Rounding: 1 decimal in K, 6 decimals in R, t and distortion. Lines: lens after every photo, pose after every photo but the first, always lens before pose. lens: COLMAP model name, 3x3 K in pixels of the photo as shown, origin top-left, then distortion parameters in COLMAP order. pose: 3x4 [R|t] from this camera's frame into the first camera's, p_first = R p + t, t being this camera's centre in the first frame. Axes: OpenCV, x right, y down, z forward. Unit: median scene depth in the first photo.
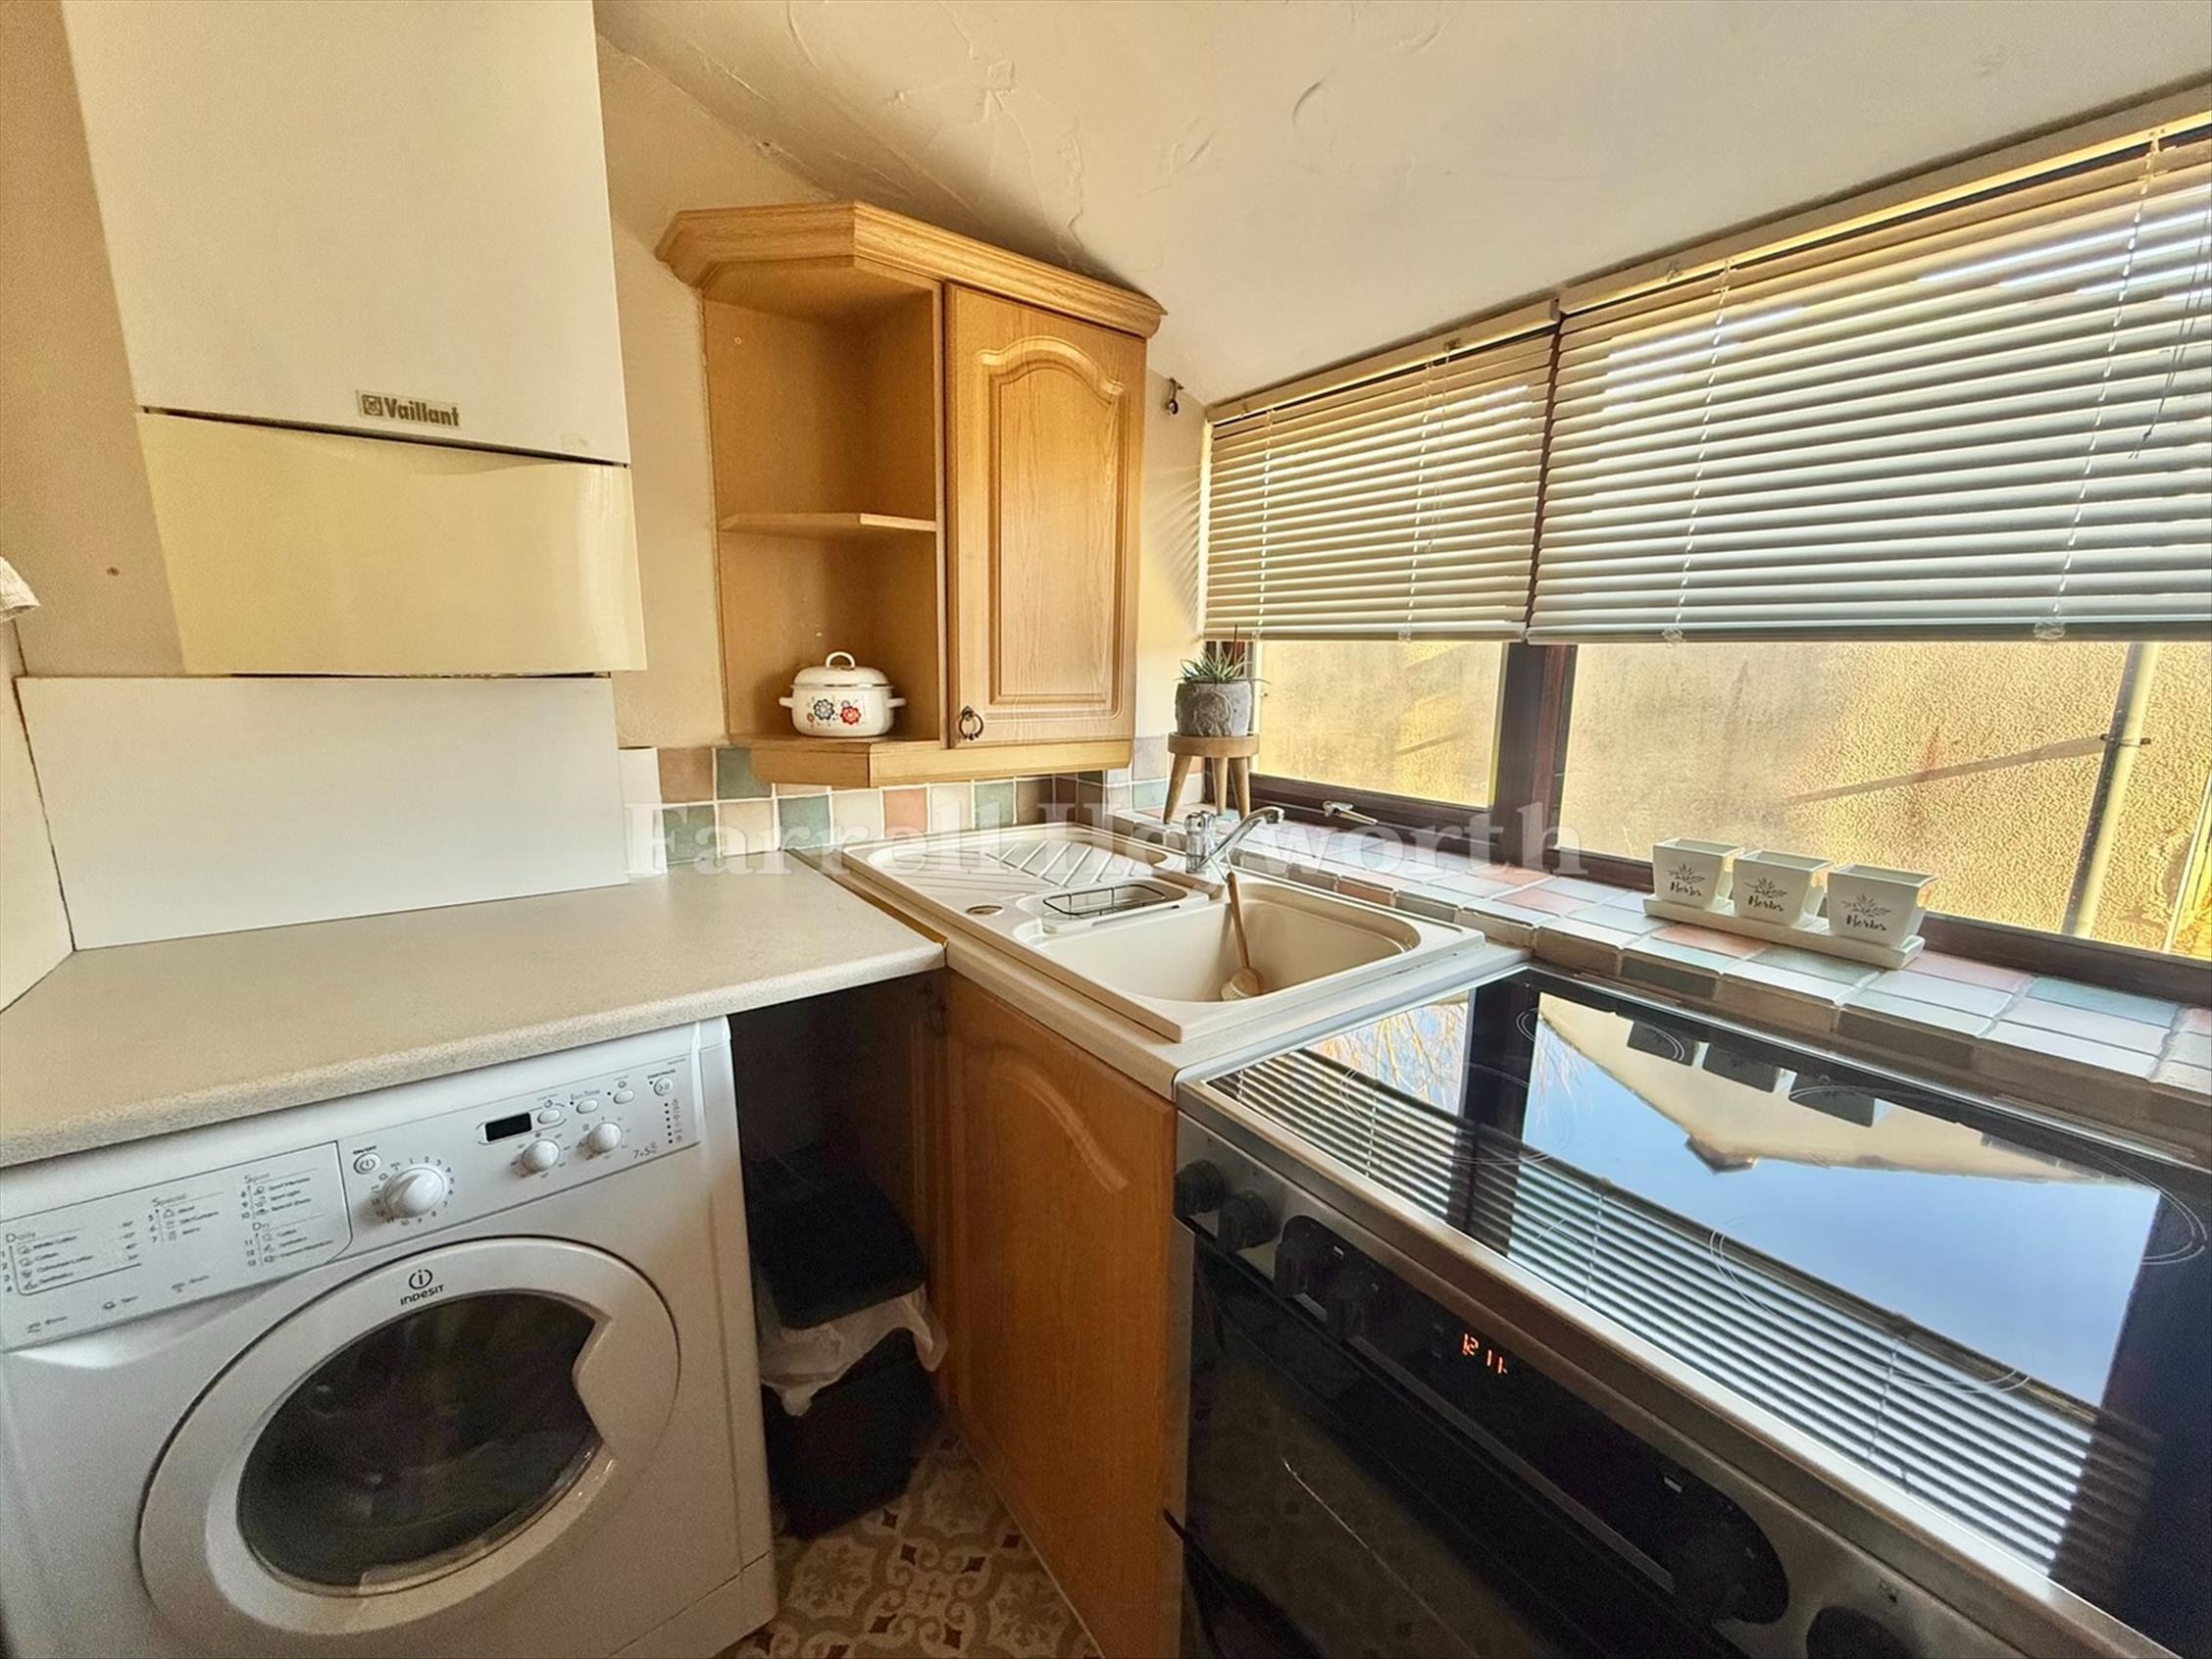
lens RADIAL K [[880.4, 0, 1102.8], [0, 880.4, 826.9], [0, 0, 1]] dist [0.000759, -0.000450]
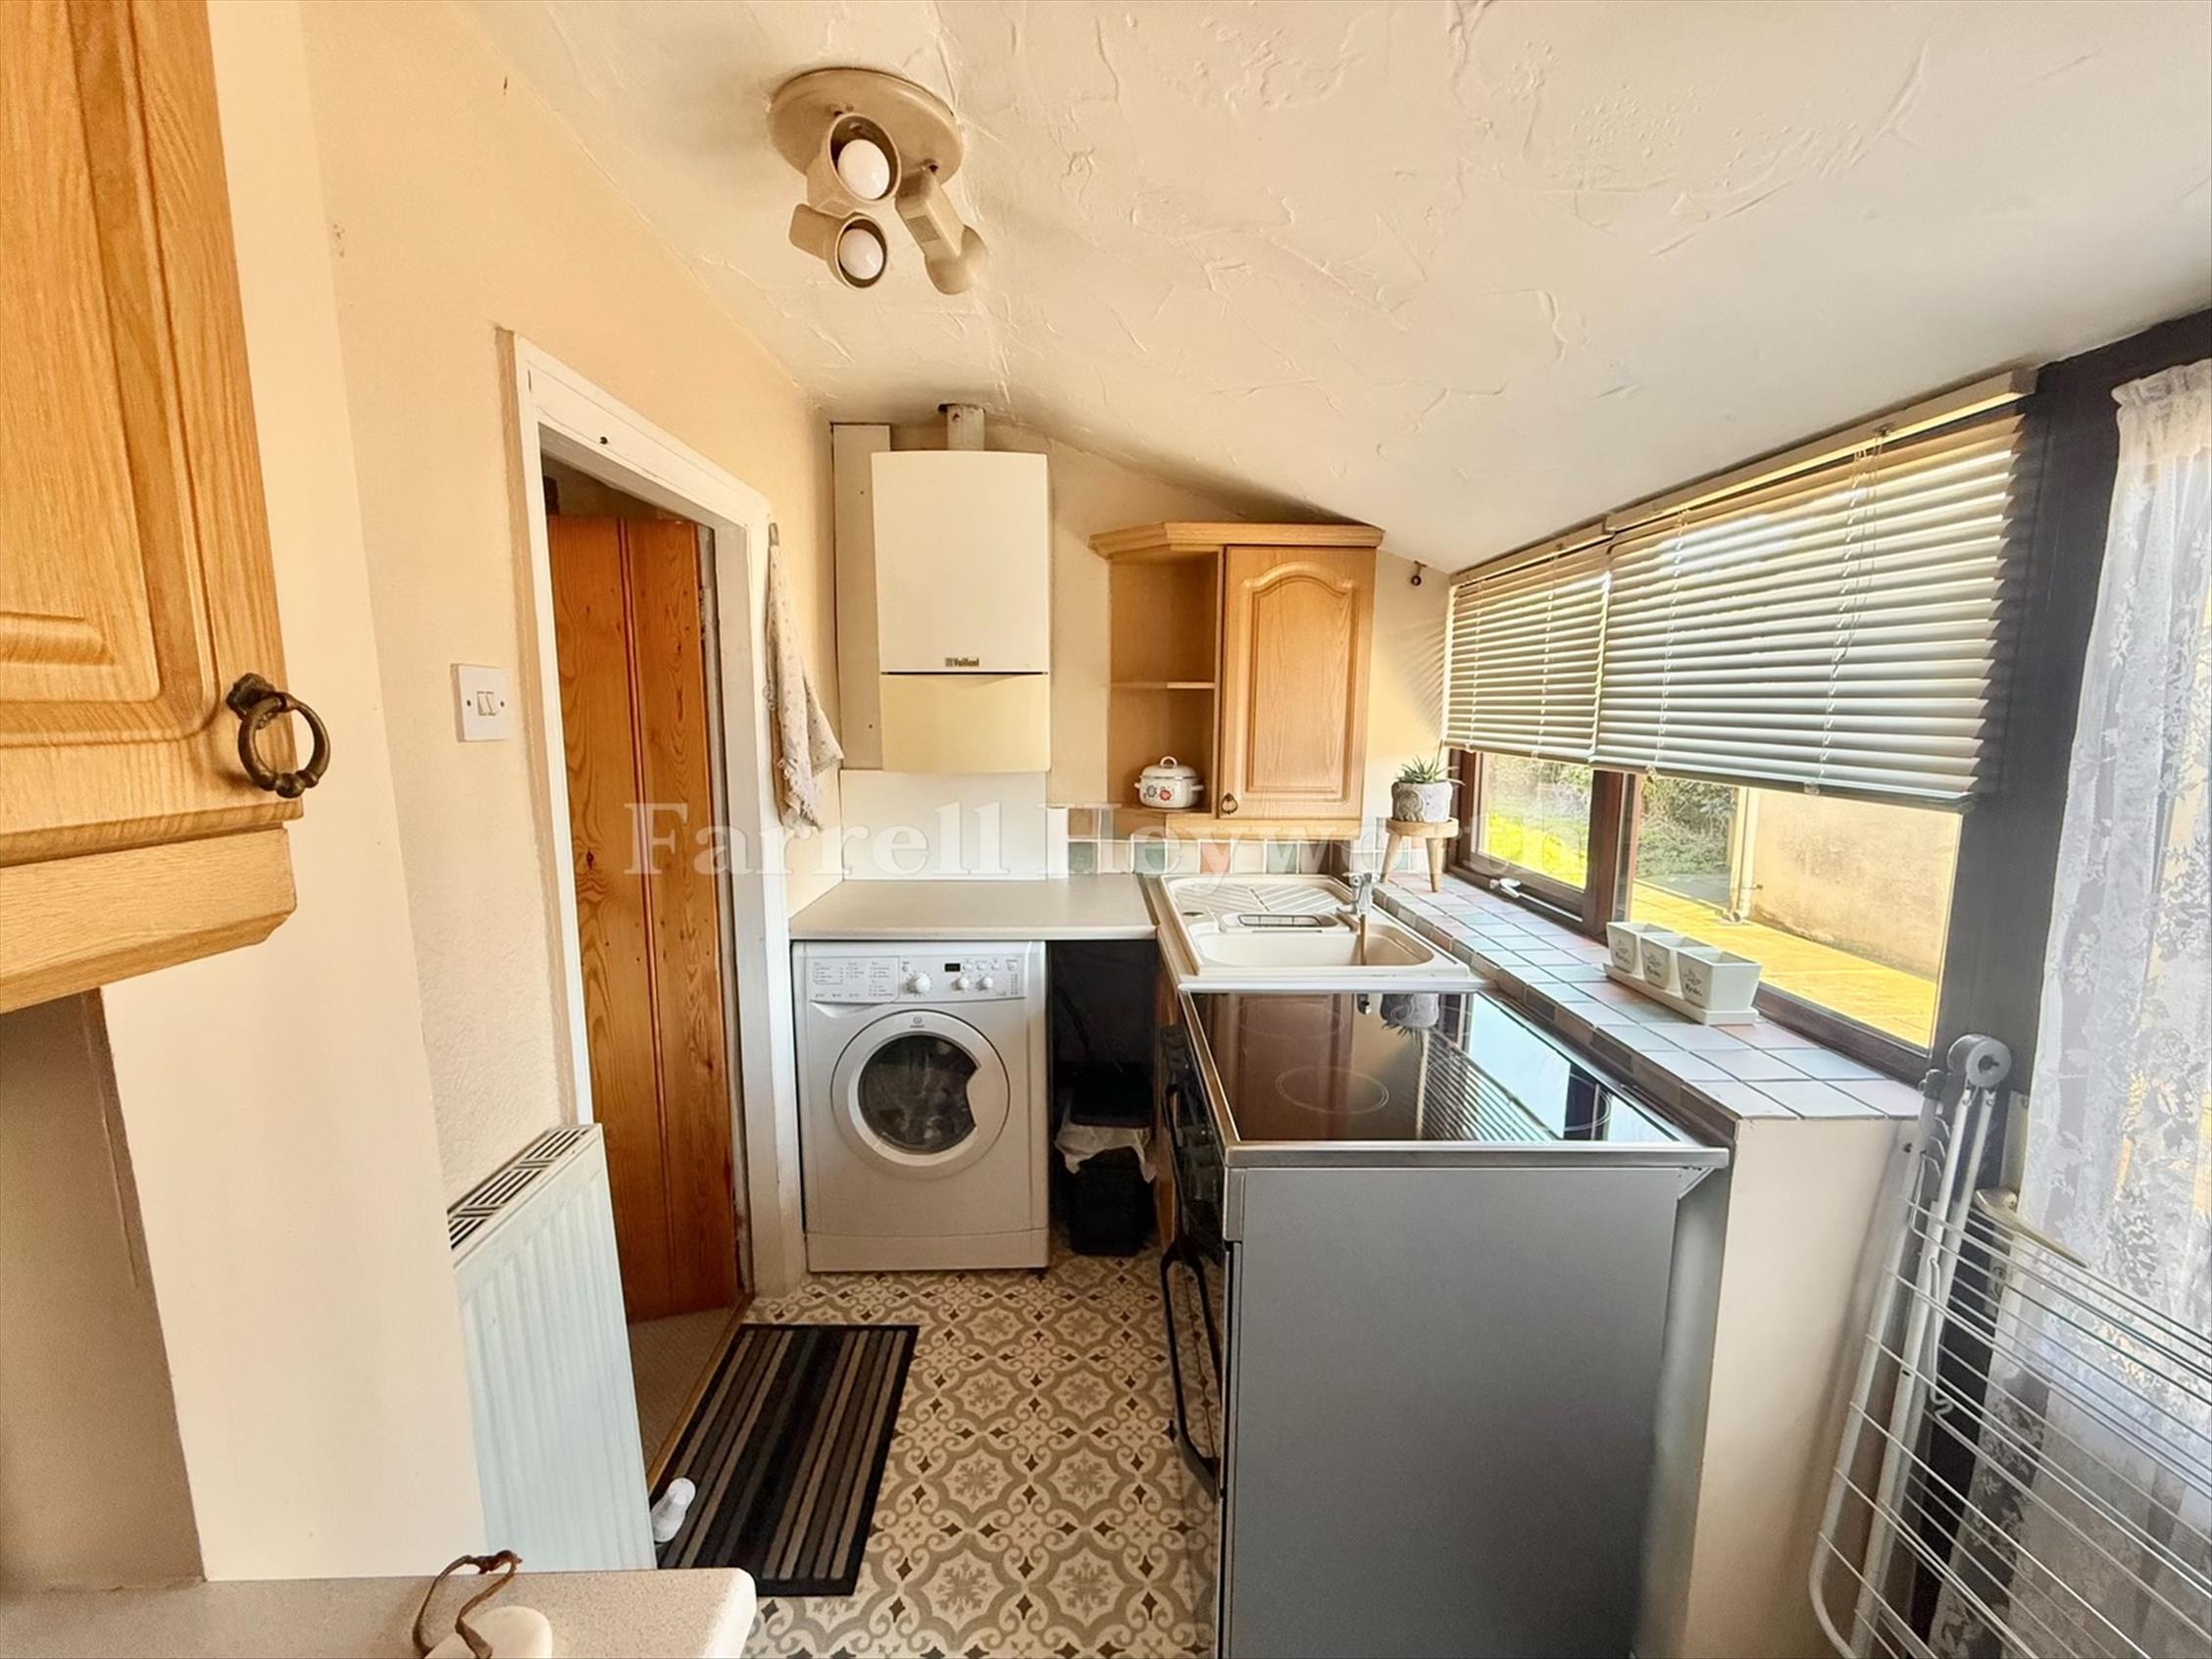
lens RADIAL K [[880.4, 0, 1098.1], [0, 880.4, 828.2], [0, 0, 1]] dist [0.000759, -0.000450]
pose [[0.818631, 0.069640, -0.570082, 0.600789], [-0.103036, 0.994325, -0.026495, -0.007072], [0.565002, 0.080429, 0.821160, -0.469253]]
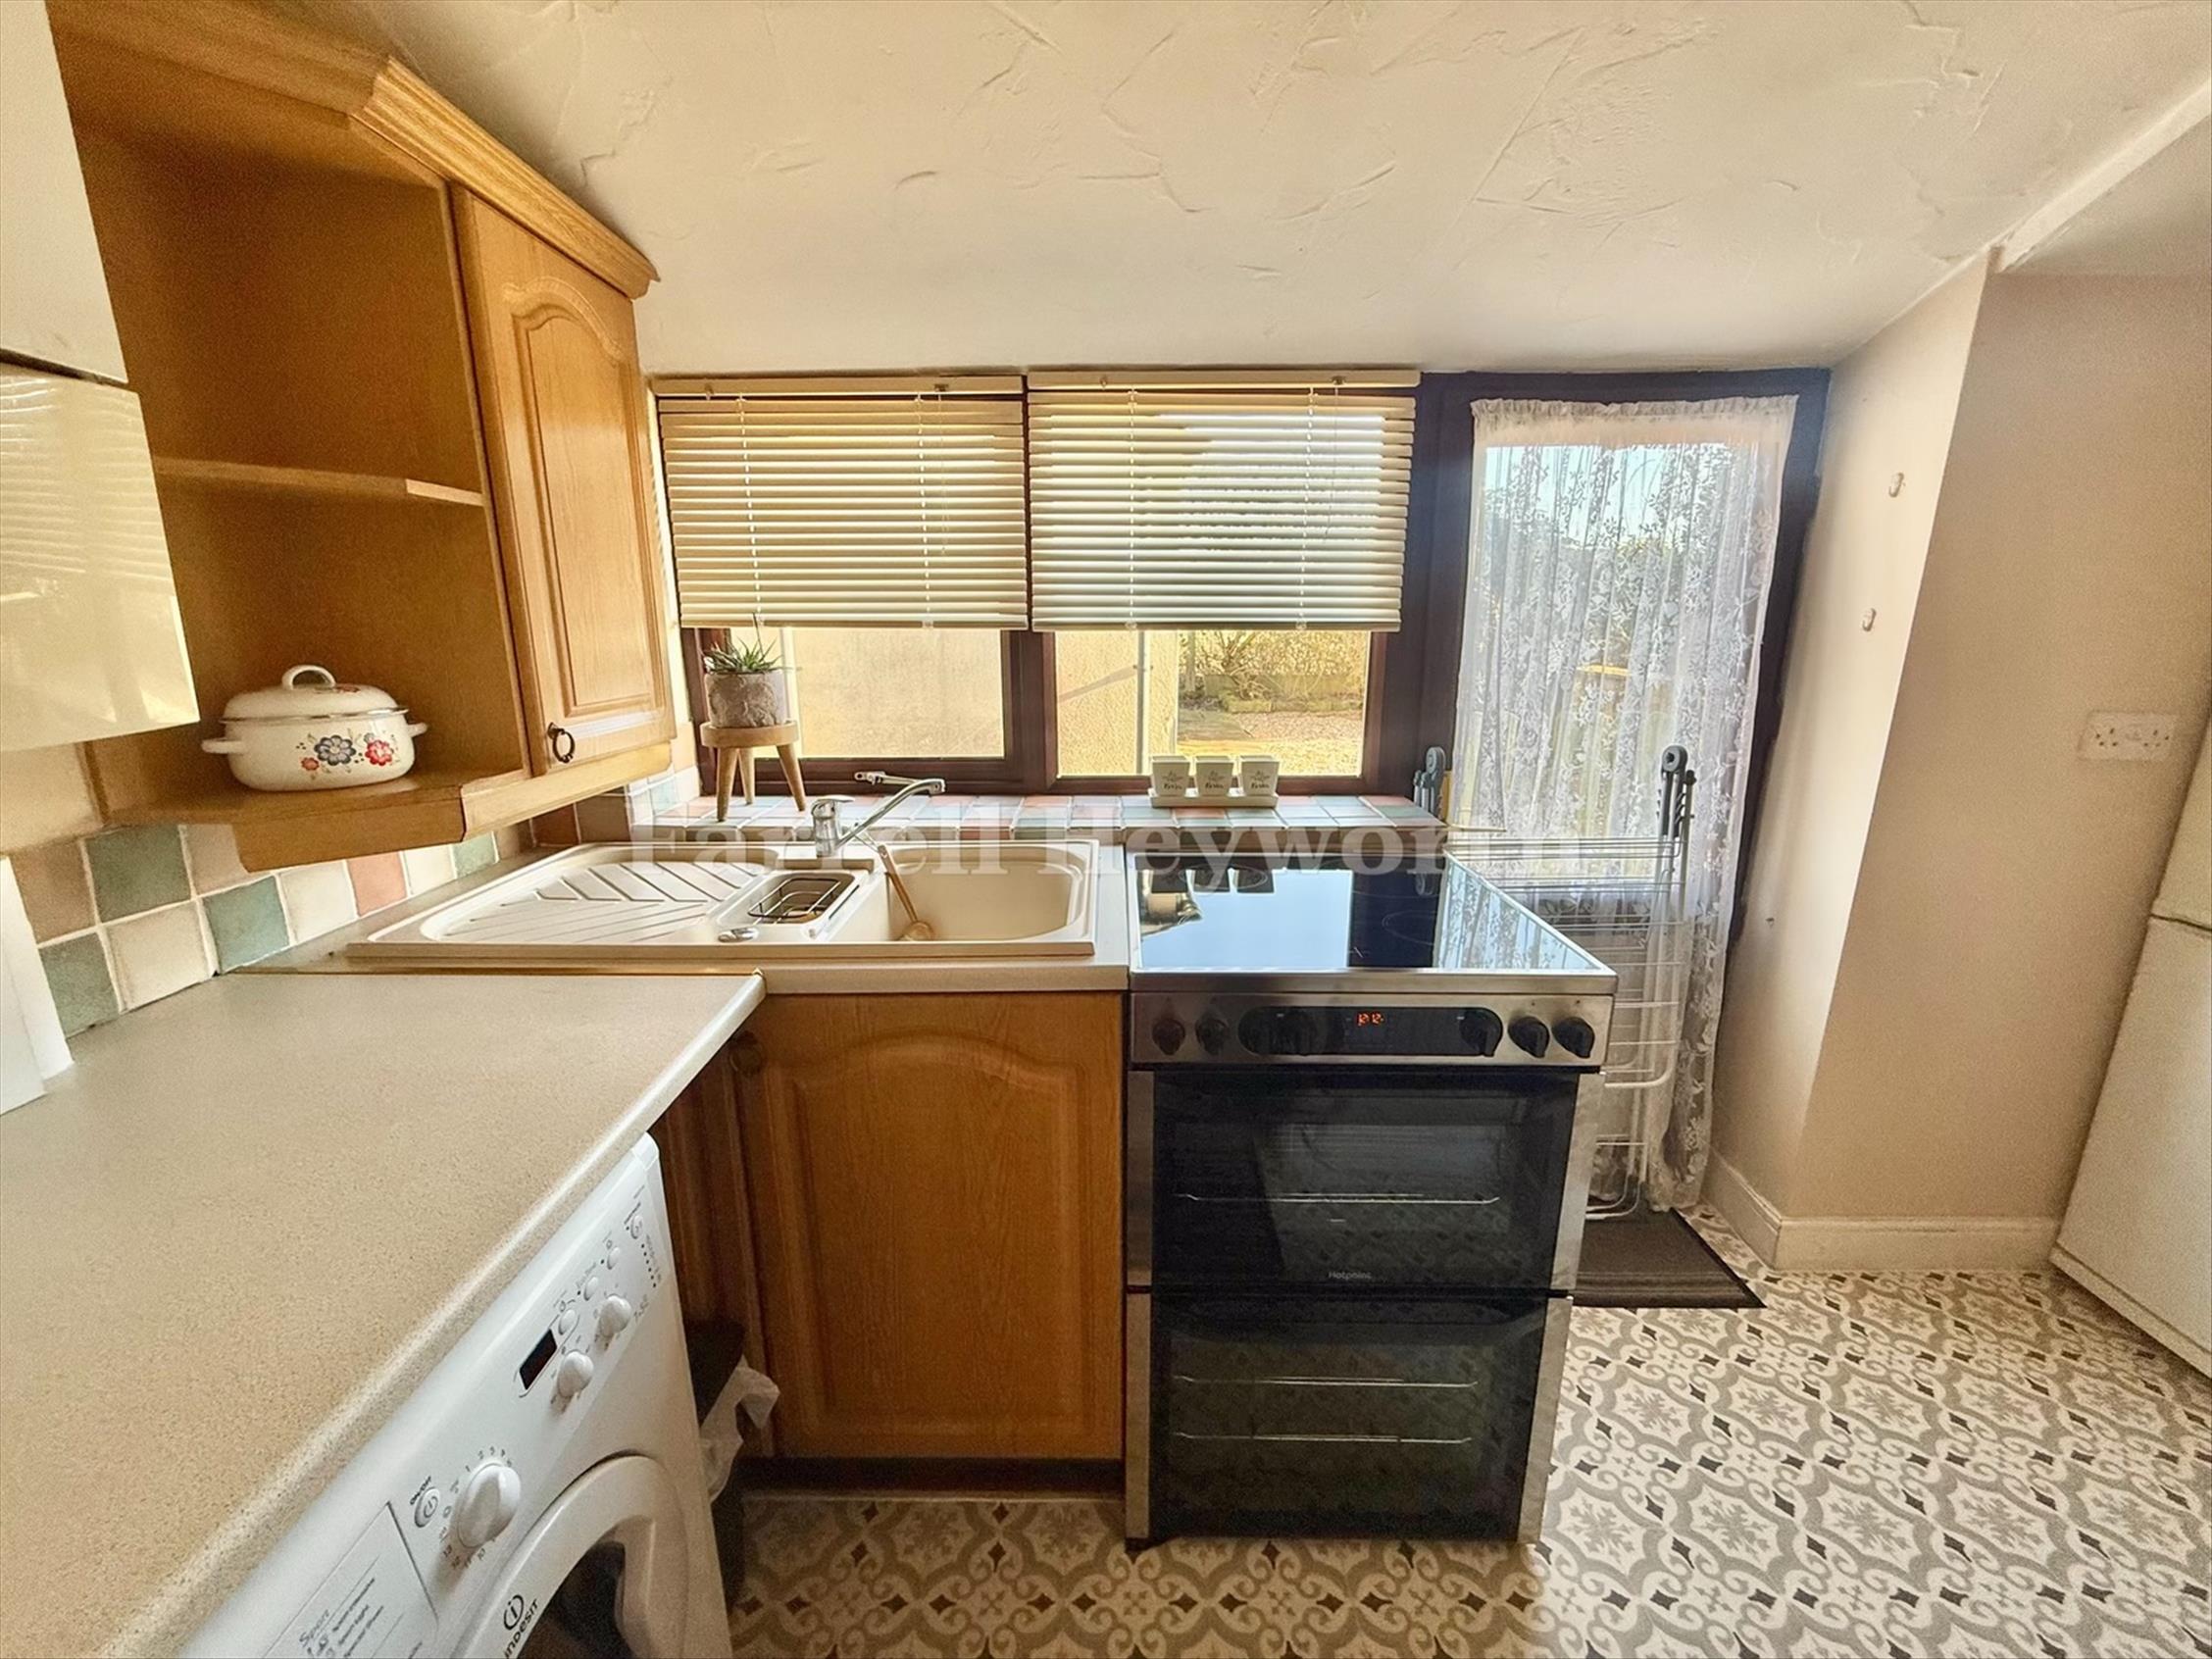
lens RADIAL K [[880.4, 0, 1101.1], [0, 880.4, 828.1], [0, 0, 1]] dist [0.000759, -0.000450]
pose [[0.593902, -0.203245, 0.778442, -0.538858], [0.161948, 0.977960, 0.131782, -0.069622], [-0.788069, 0.047802, 0.613728, 0.096515]]
